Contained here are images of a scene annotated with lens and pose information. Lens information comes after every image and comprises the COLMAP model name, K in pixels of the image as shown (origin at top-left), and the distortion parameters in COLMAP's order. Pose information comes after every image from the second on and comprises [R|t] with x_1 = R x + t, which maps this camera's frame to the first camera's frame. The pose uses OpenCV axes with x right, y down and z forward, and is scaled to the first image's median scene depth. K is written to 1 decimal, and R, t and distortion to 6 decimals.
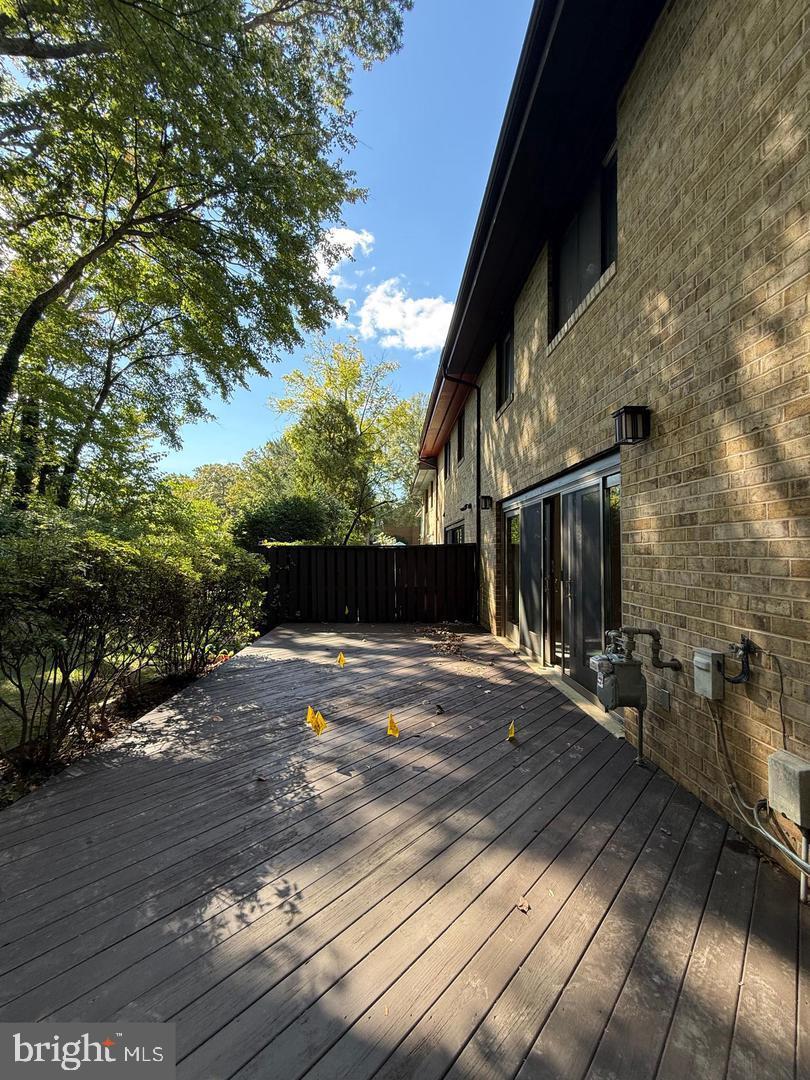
lens RADIAL K [[430.8, 0, 405.0], [0, 430.8, 540.0], [0, 0, 1]] dist [-0.001595, 0.000105]
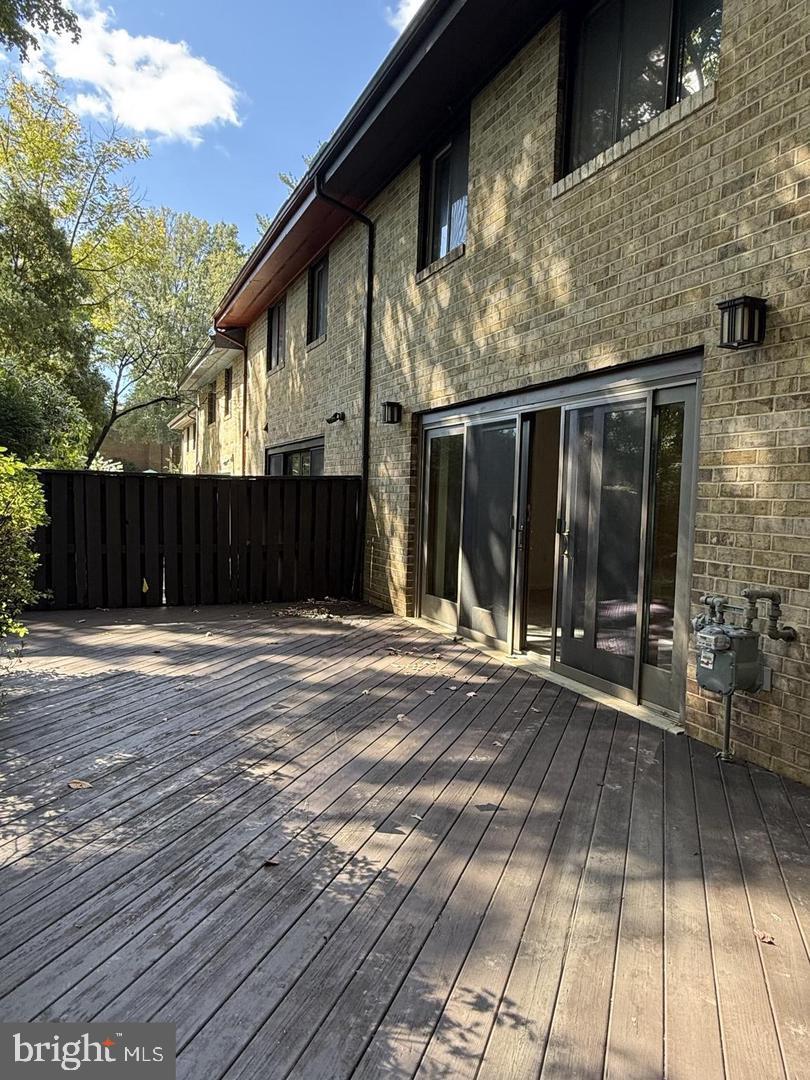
lens RADIAL K [[684.7, 0, 405.0], [0, 684.7, 540.0], [0, 0, 1]] dist [0.002364, -0.000897]
pose [[0.923558, -0.002550, 0.383451, -0.249330], [-0.035174, 0.995199, 0.091337, 0.010267], [-0.381843, -0.097842, 0.919034, 0.051855]]
